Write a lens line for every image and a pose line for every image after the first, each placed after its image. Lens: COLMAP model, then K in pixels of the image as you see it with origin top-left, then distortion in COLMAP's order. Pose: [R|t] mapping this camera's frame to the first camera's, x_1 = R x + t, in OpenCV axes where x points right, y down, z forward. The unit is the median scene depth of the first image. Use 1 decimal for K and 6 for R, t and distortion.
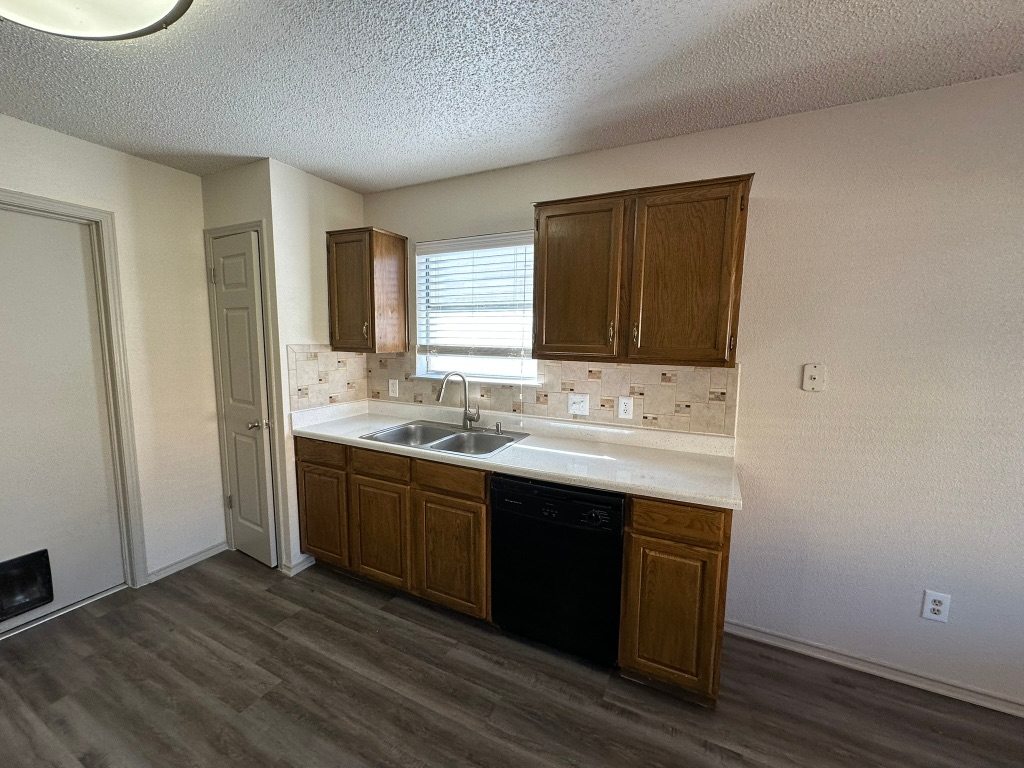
lens RADIAL K [[407.9, 0, 512.0], [0, 407.9, 384.0], [0, 0, 1]] dist [-0.002188, 0.000122]
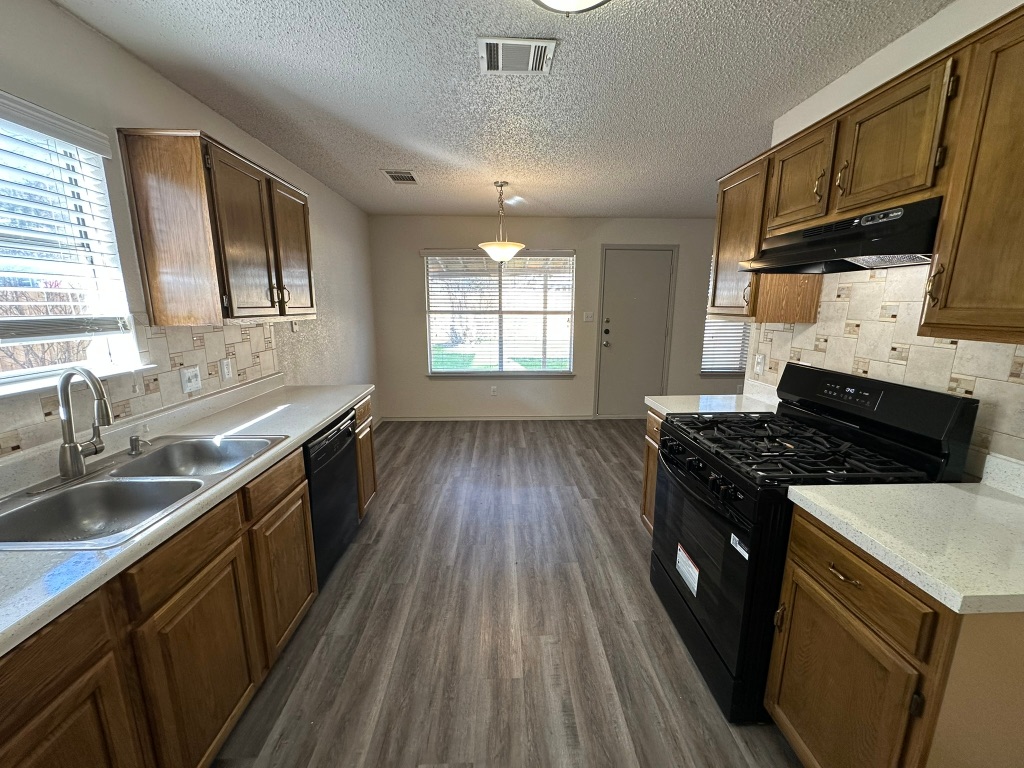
lens RADIAL K [[407.9, 0, 512.0], [0, 407.9, 384.0], [0, 0, 1]] dist [-0.002188, 0.000122]
pose [[-0.465953, -0.184985, 0.865256, -0.871340], [0.096086, 0.961539, 0.257313, -0.093802], [-0.879577, 0.203035, -0.430258, 0.769853]]
